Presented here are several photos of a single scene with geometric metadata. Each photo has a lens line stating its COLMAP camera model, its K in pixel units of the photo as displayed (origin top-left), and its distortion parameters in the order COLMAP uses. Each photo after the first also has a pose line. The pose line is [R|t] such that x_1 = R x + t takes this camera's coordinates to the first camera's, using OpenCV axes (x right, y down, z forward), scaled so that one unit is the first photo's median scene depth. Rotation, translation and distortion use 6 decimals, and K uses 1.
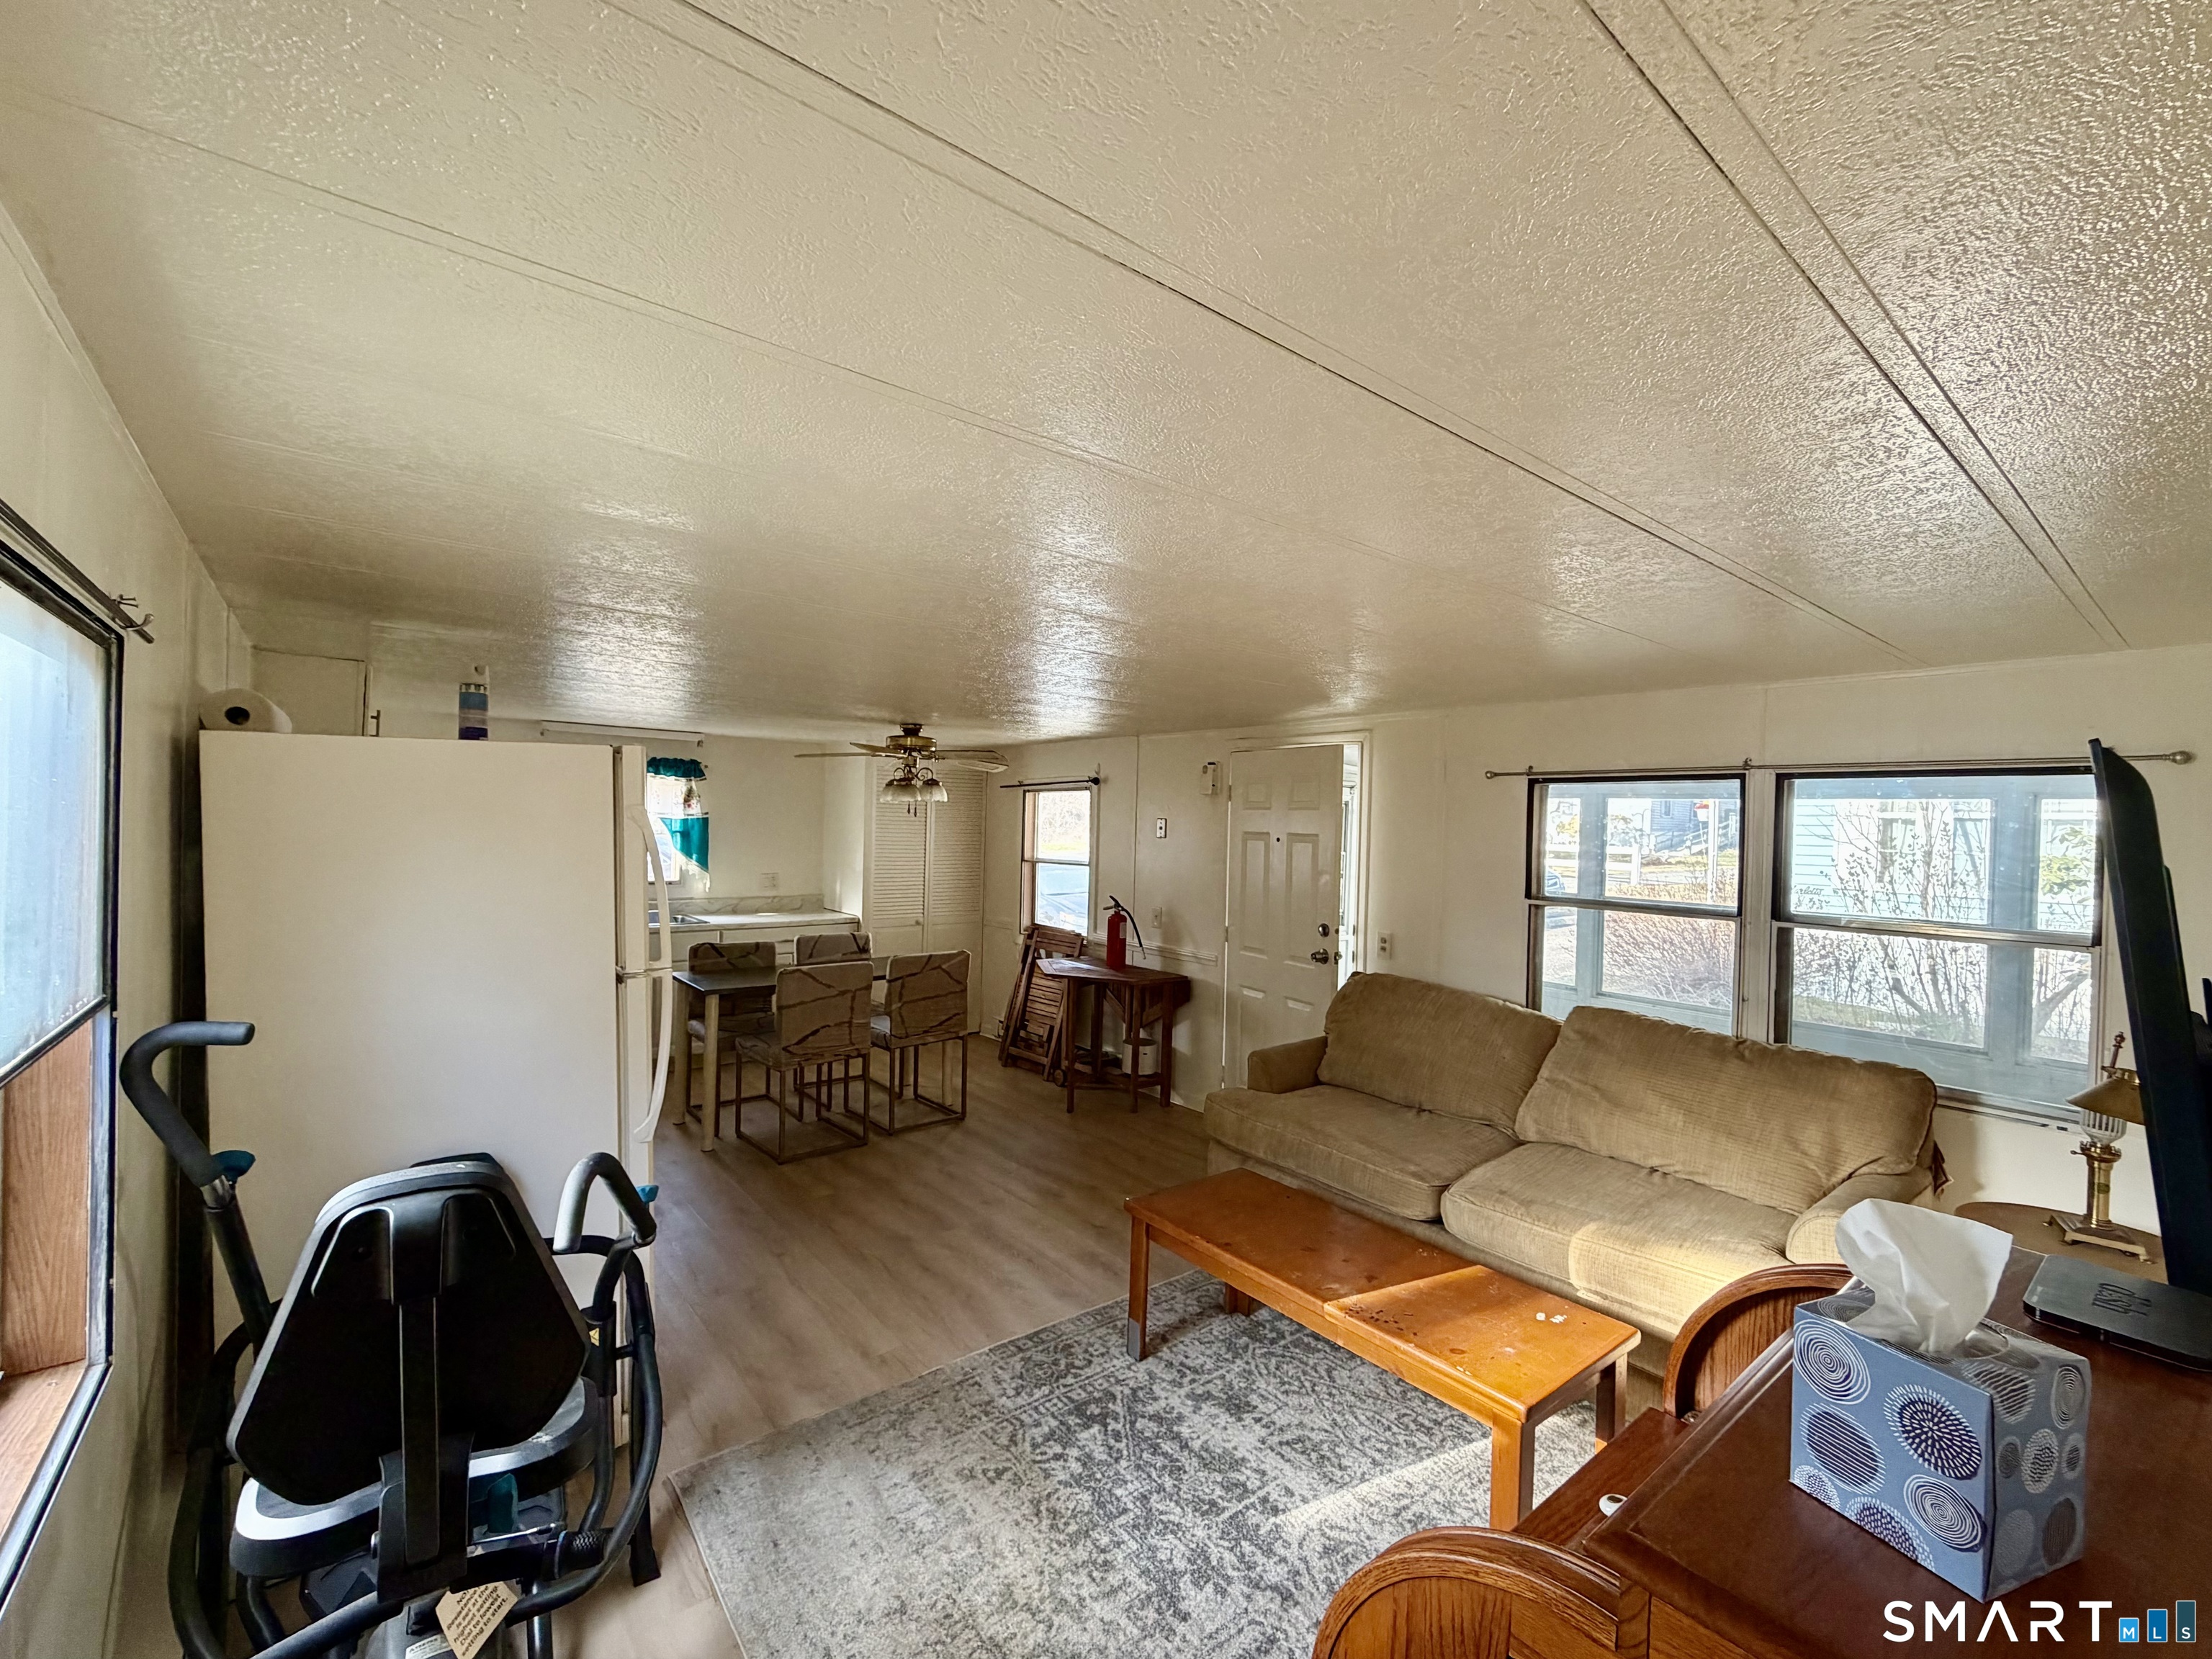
lens RADIAL K [[947.4, 0, 1099.4], [0, 947.4, 833.7], [0, 0, 1]] dist [0.000228, 0.000062]
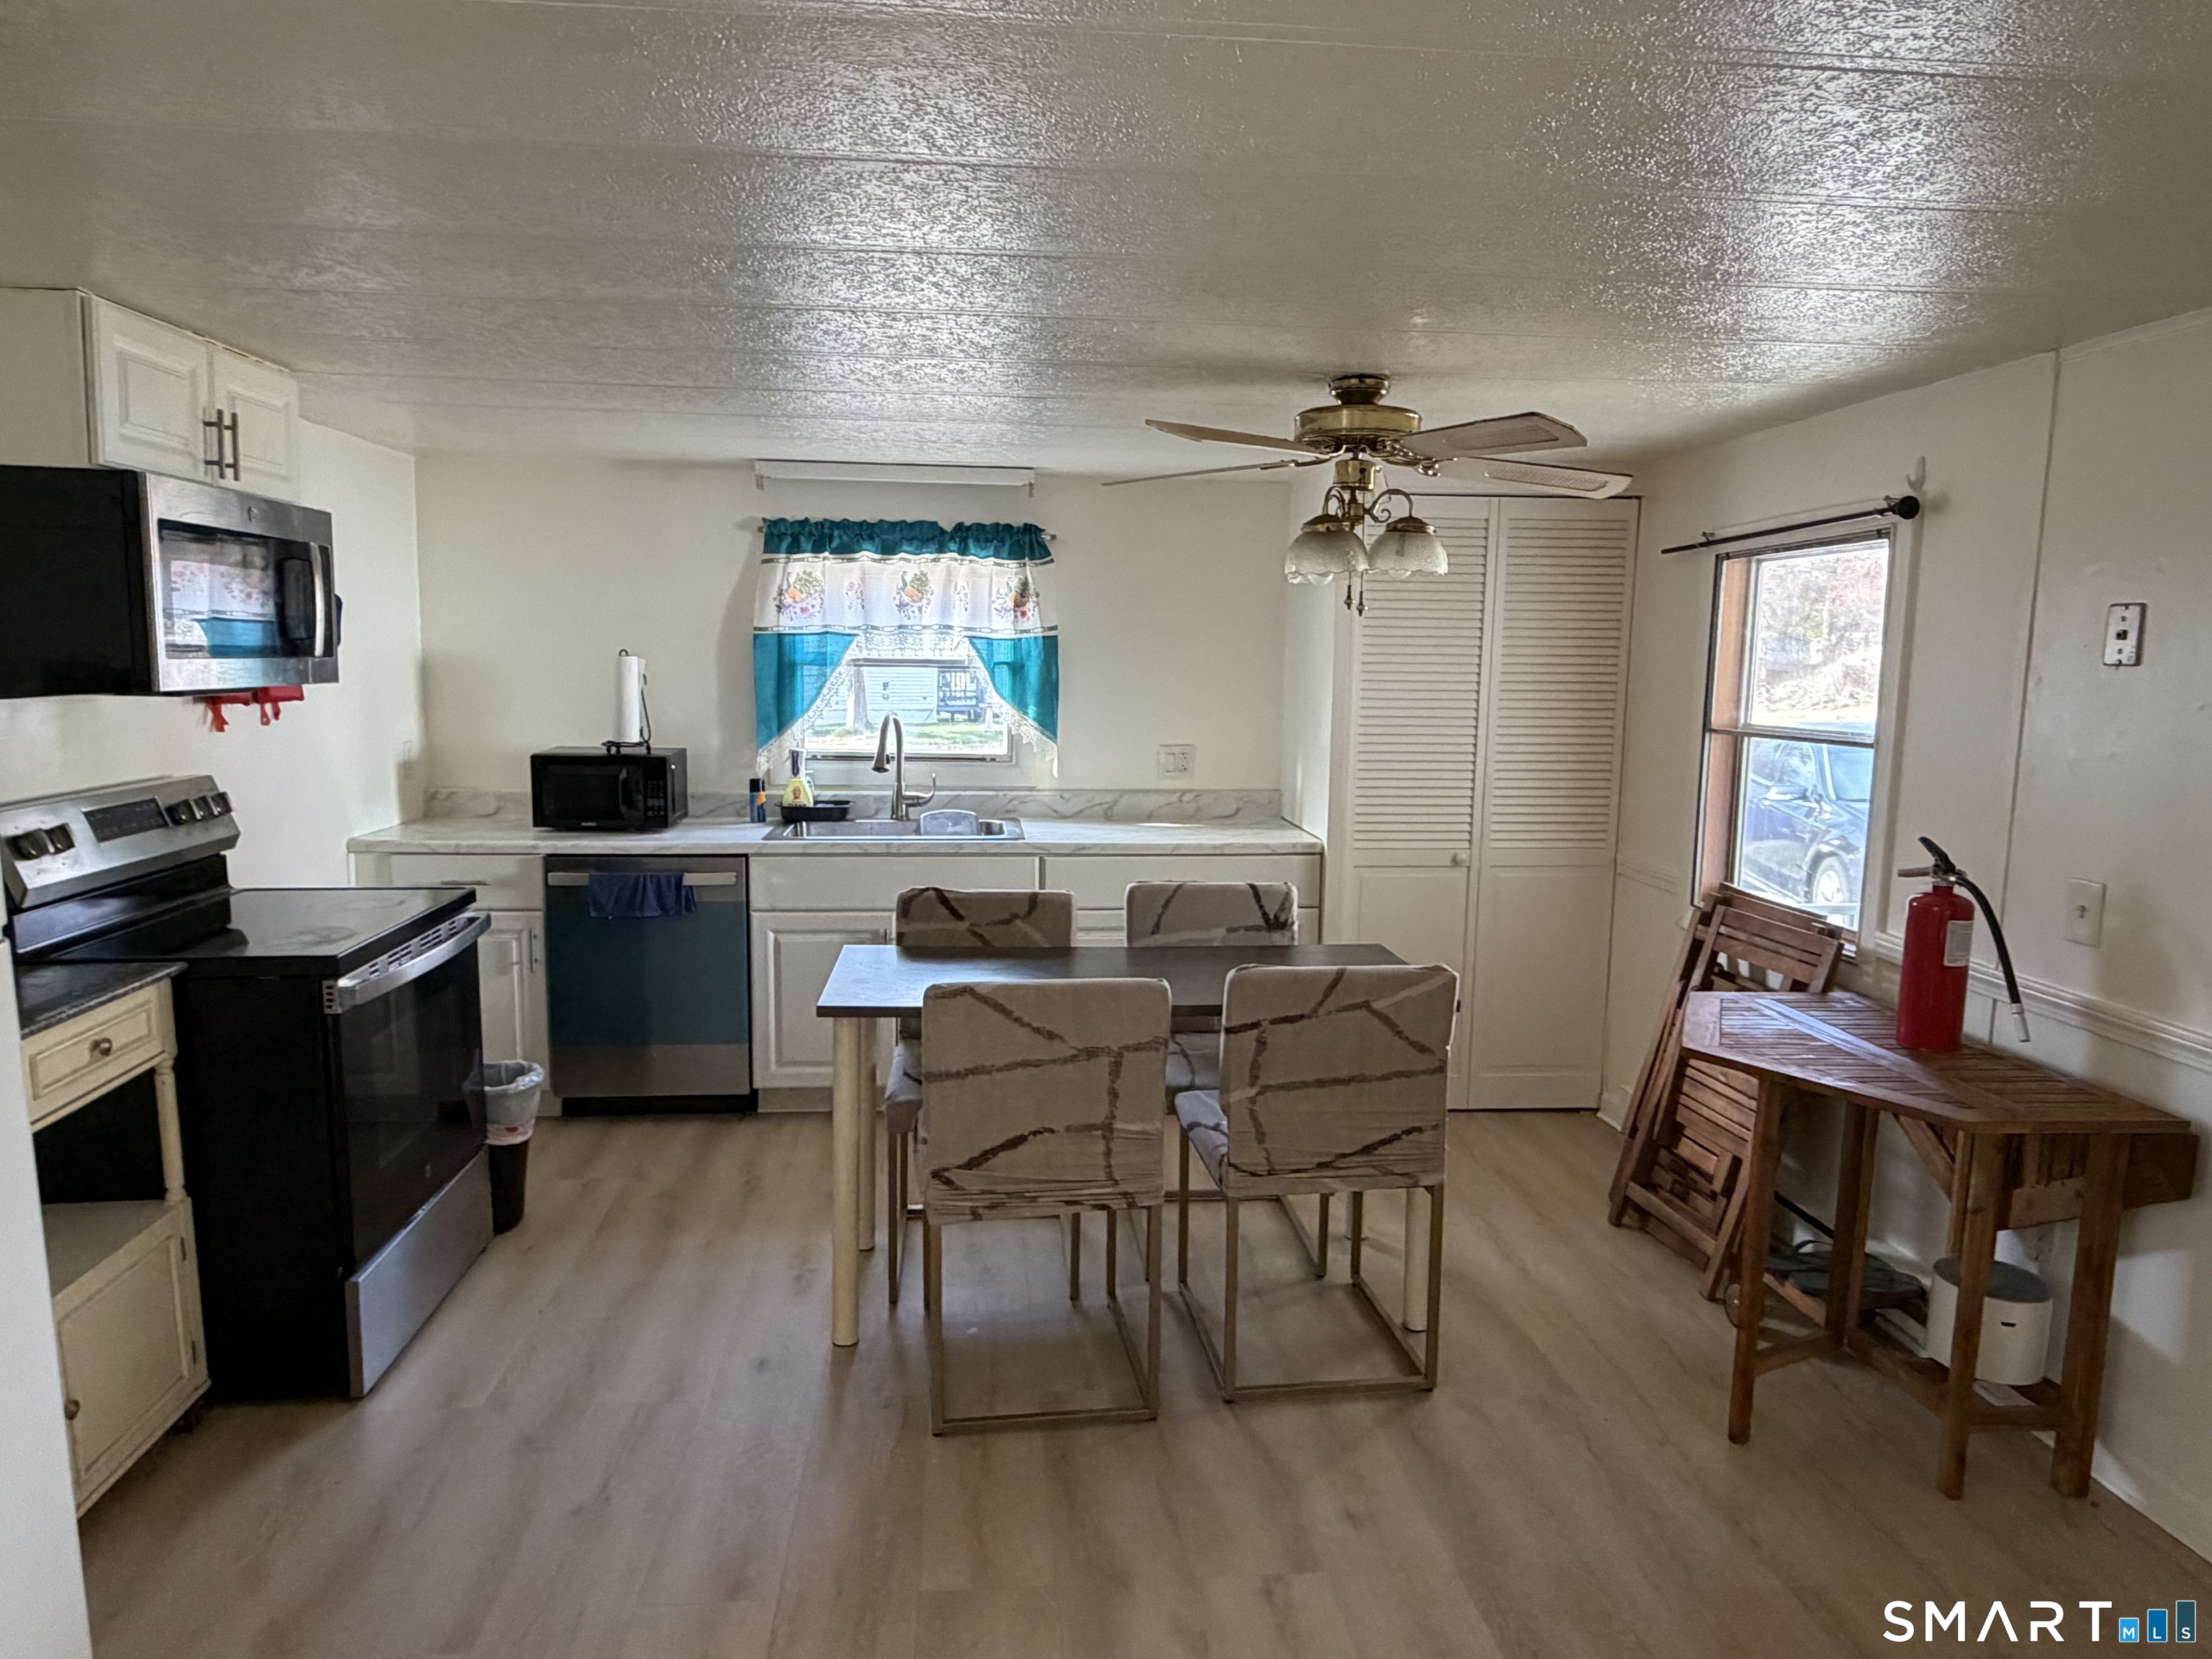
lens RADIAL K [[1393.1, 0, 1094.3], [0, 1393.1, 832.8], [0, 0, 1]] dist [-0.008469, 0.004930]
pose [[0.833800, 0.059477, -0.548853, 0.037224], [-0.002209, 0.994531, 0.104417, 0.012231], [0.552061, -0.085851, 0.829372, 0.418834]]
